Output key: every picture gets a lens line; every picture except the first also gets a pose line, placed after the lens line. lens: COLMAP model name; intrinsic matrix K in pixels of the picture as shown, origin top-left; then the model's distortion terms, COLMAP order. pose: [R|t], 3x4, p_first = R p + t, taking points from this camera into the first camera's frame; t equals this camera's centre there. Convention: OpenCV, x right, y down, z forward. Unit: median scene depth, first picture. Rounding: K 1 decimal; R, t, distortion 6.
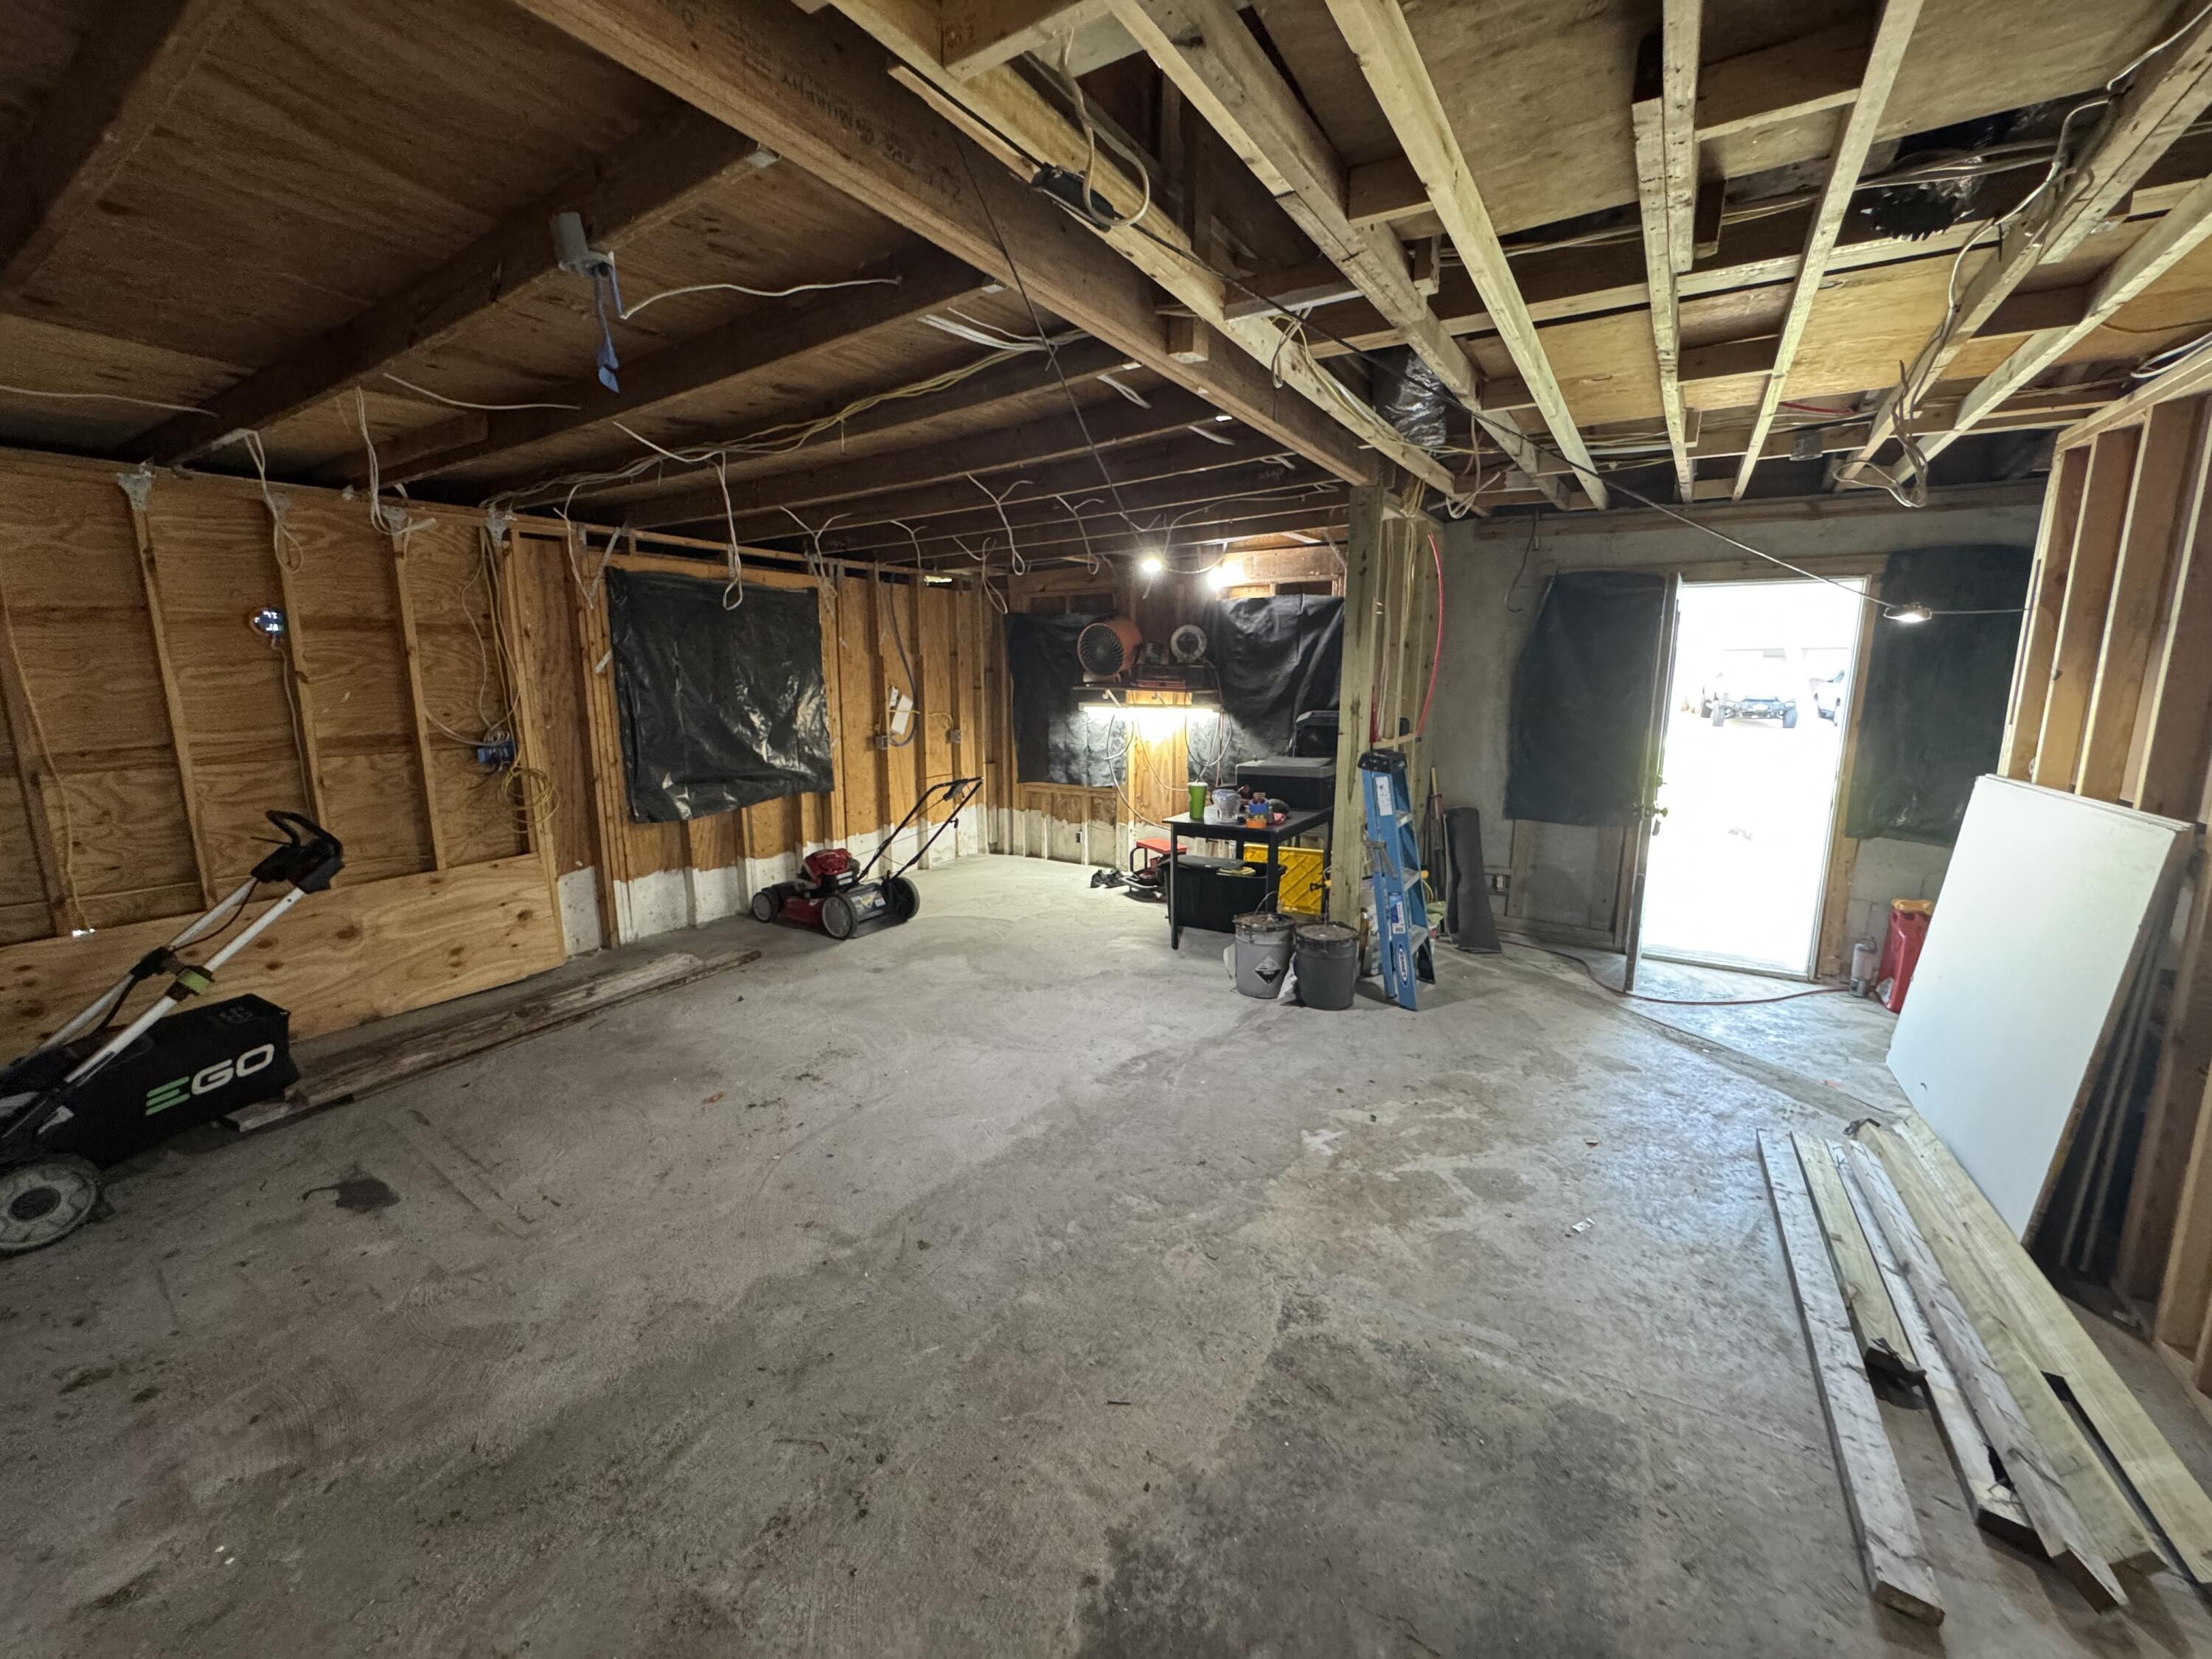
lens RADIAL K [[881.7, 0, 1107.2], [0, 881.7, 828.4], [0, 0, 1]] dist [-0.000308, -0.000405]
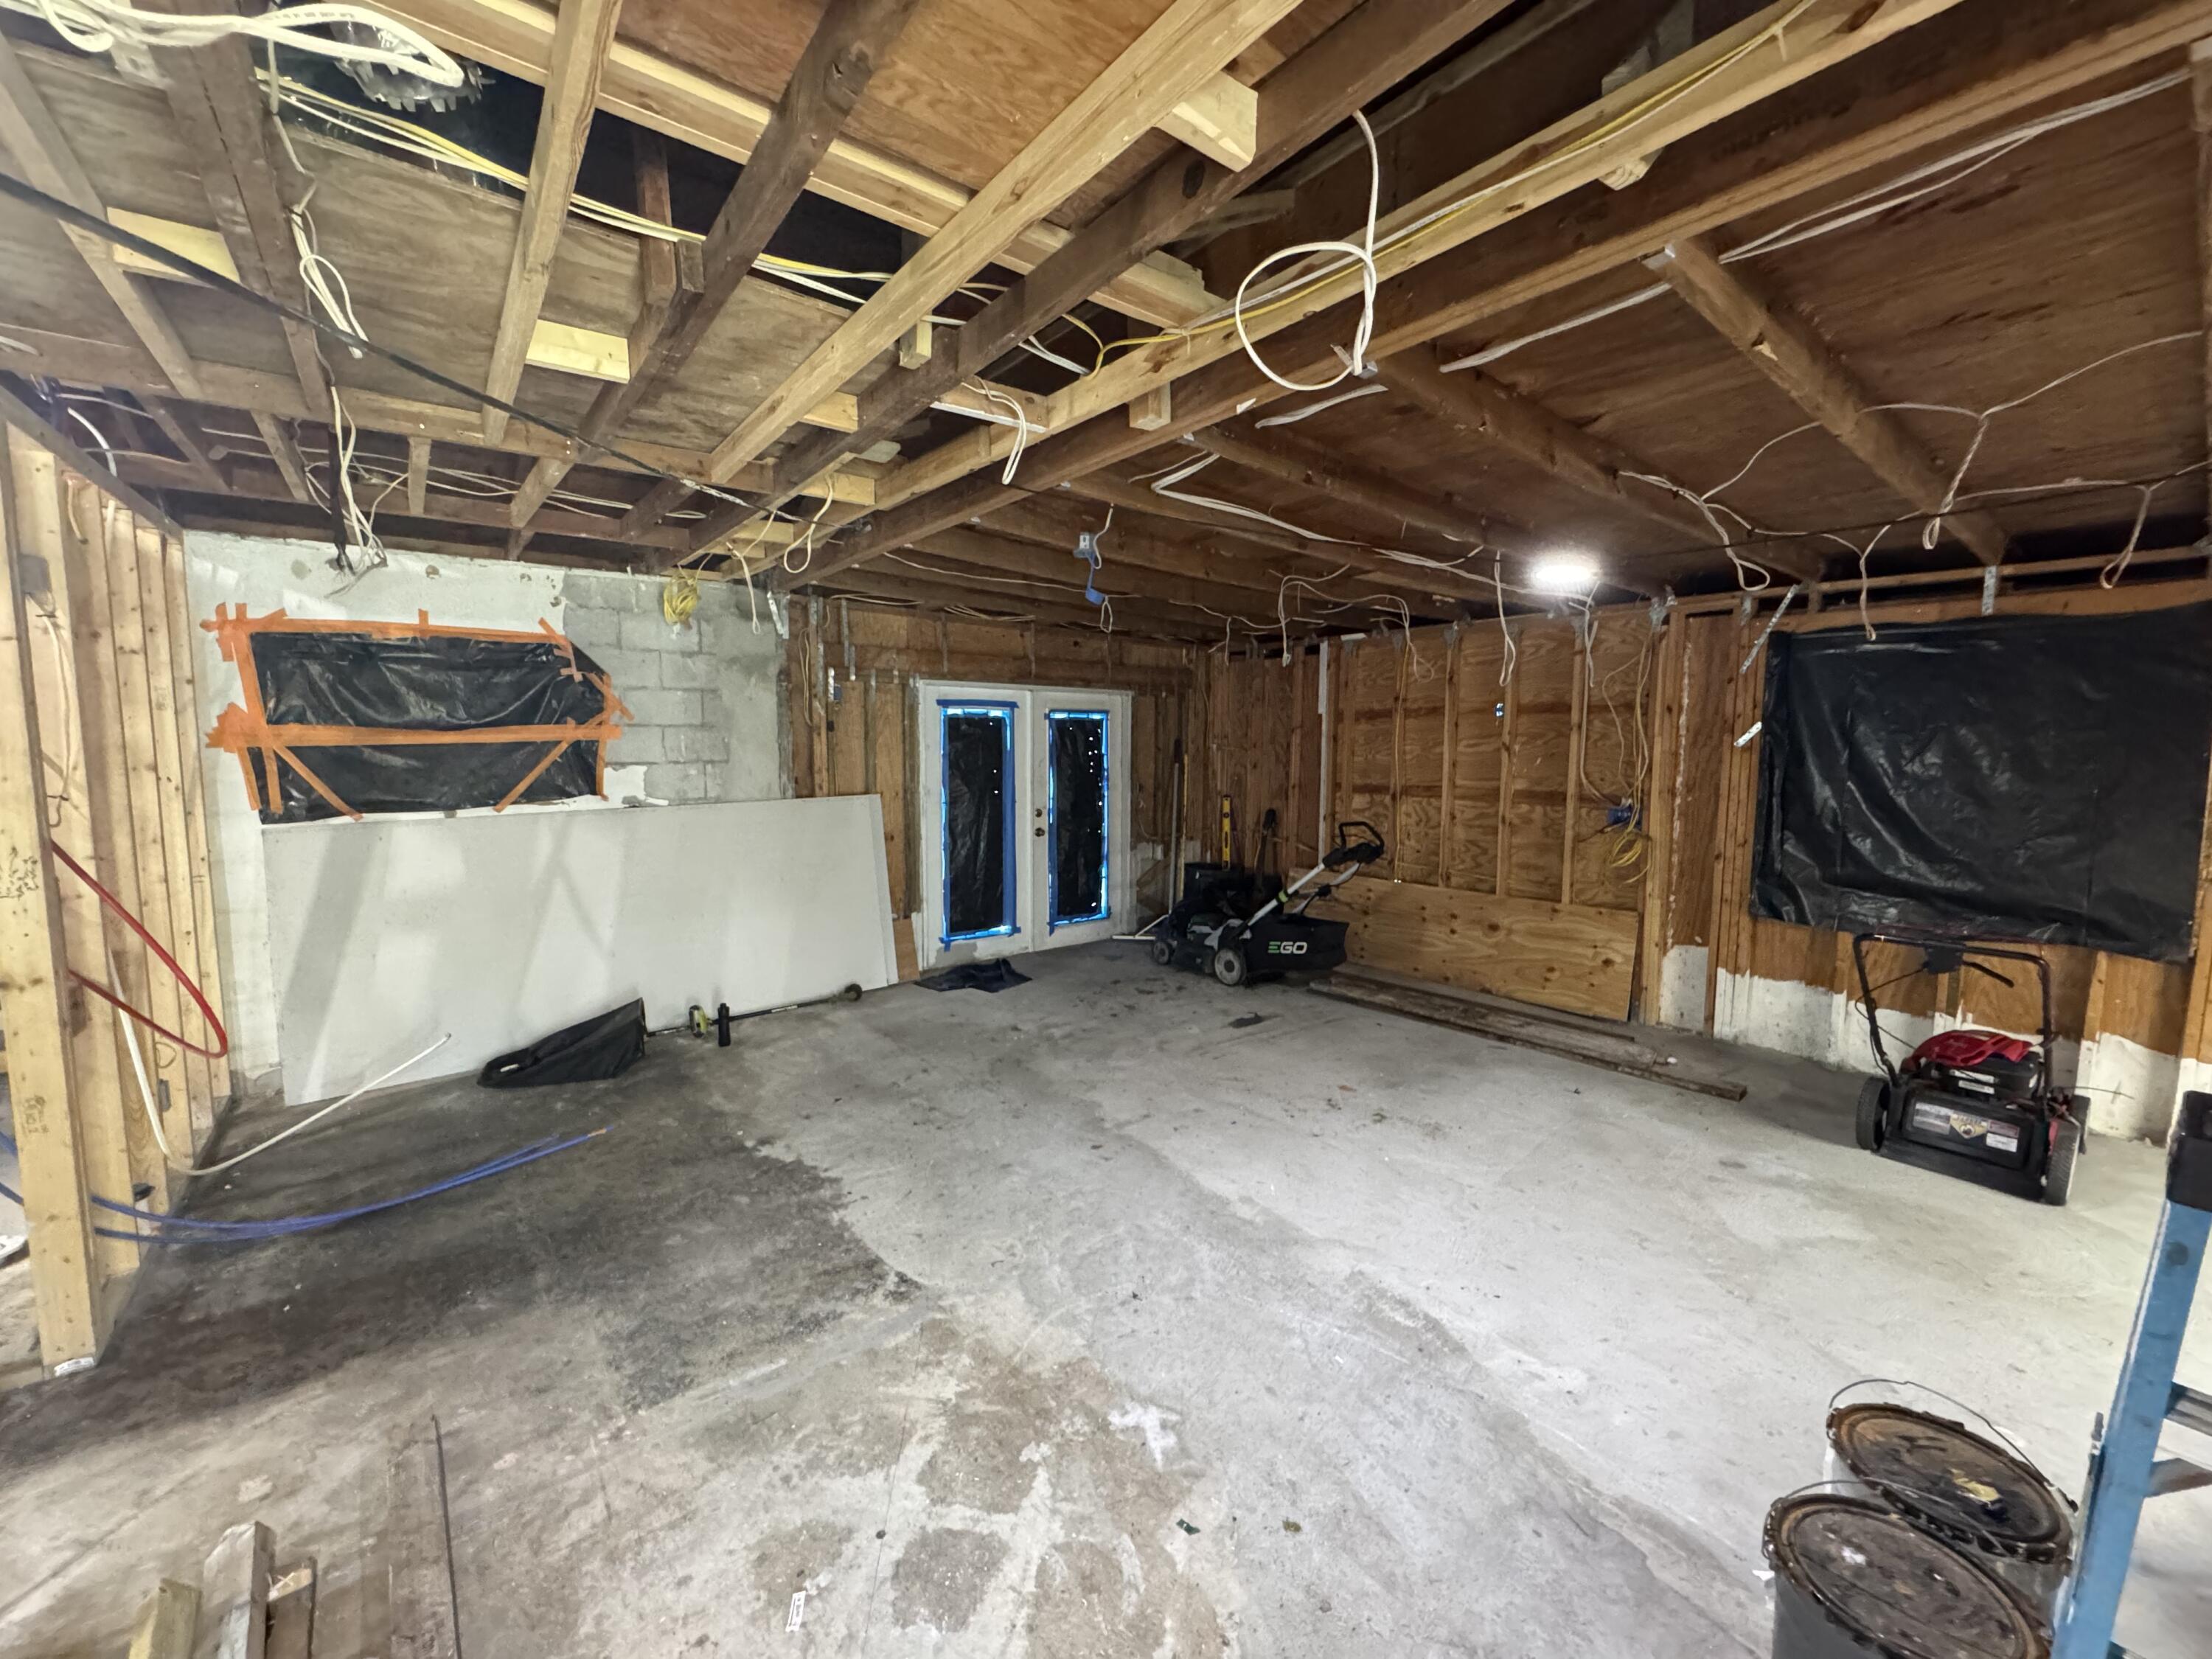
lens RADIAL K [[881.7, 0, 1100.9], [0, 881.7, 826.5], [0, 0, 1]] dist [-0.000308, -0.000405]
pose [[-0.344363, 0.090581, -0.934457, 0.691856], [-0.170159, 0.972828, 0.157007, -0.160430], [0.923288, 0.213073, -0.319592, 0.885115]]
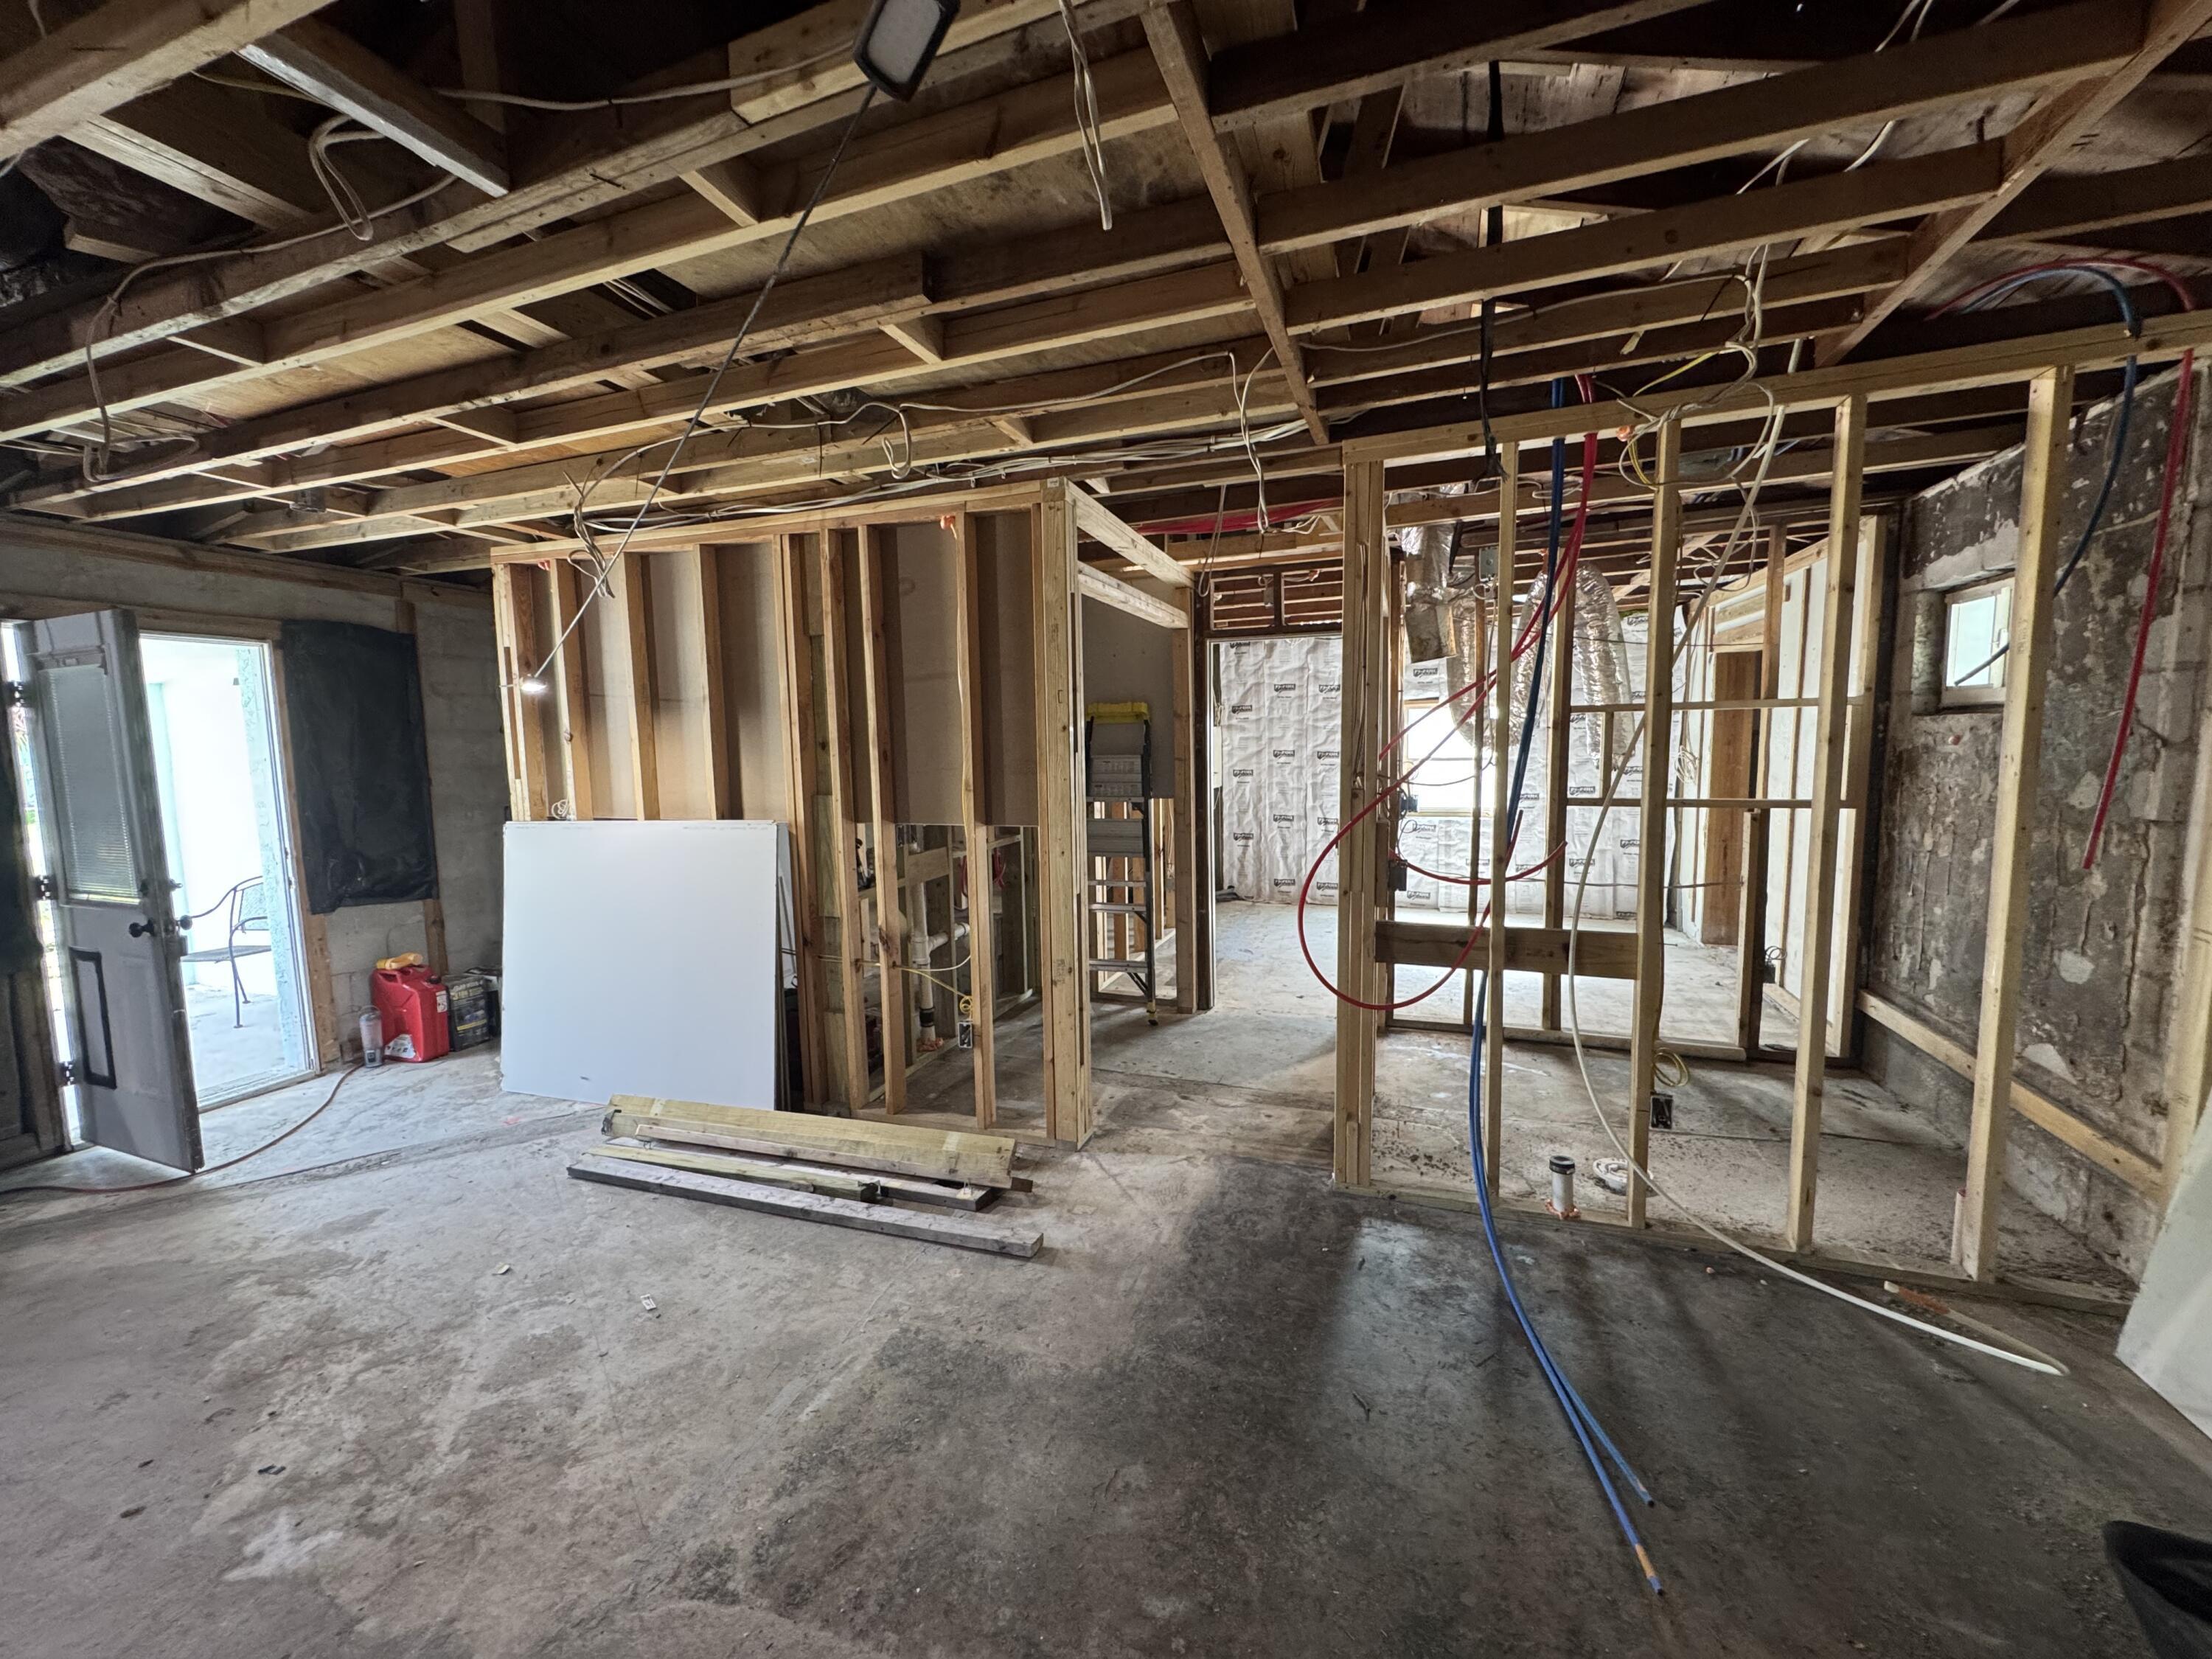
lens RADIAL K [[881.7, 0, 1109.6], [0, 881.7, 823.5], [0, 0, 1]] dist [-0.000308, -0.000405]
pose [[-0.209075, -0.092702, 0.973496, -0.303760], [0.191669, 0.972303, 0.133753, -0.057615], [-0.958932, 0.214553, -0.185516, 0.407039]]
